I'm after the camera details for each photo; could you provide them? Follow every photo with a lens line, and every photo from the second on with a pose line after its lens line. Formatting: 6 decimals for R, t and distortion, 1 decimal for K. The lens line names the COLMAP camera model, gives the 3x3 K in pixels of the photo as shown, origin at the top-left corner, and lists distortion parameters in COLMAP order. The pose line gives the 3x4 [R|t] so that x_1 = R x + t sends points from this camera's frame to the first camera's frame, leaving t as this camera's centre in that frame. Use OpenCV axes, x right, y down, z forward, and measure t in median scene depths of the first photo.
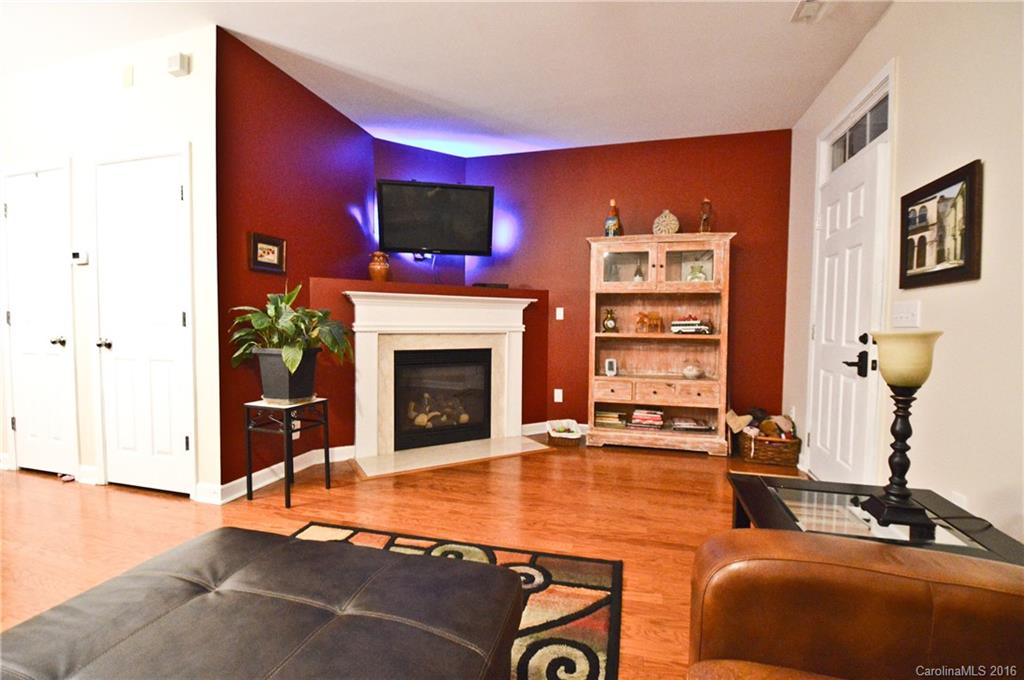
lens RADIAL K [[455.6, 0, 514.6], [0, 455.6, 345.3], [0, 0, 1]] dist [0.001133, -0.014651]
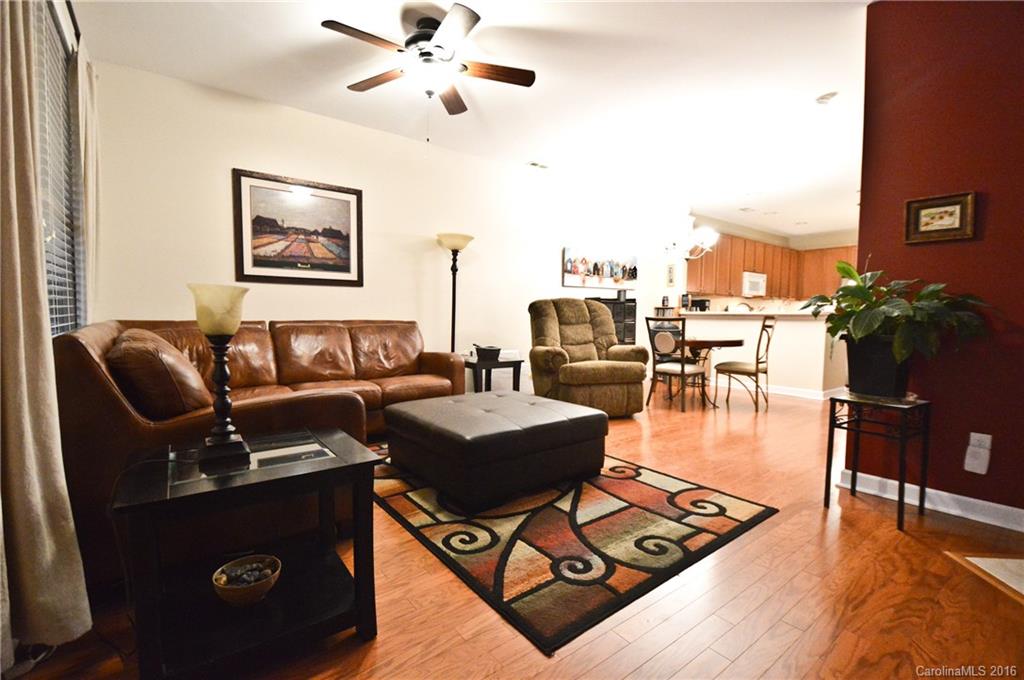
lens RADIAL K [[455.6, 0, 514.6], [0, 455.6, 345.3], [0, 0, 1]] dist [0.001133, -0.014651]
pose [[-0.615868, 0.035201, -0.787063, 0.728345], [-0.058365, 0.994218, 0.090136, -0.014355], [0.785685, 0.101449, -0.610252, 1.263235]]
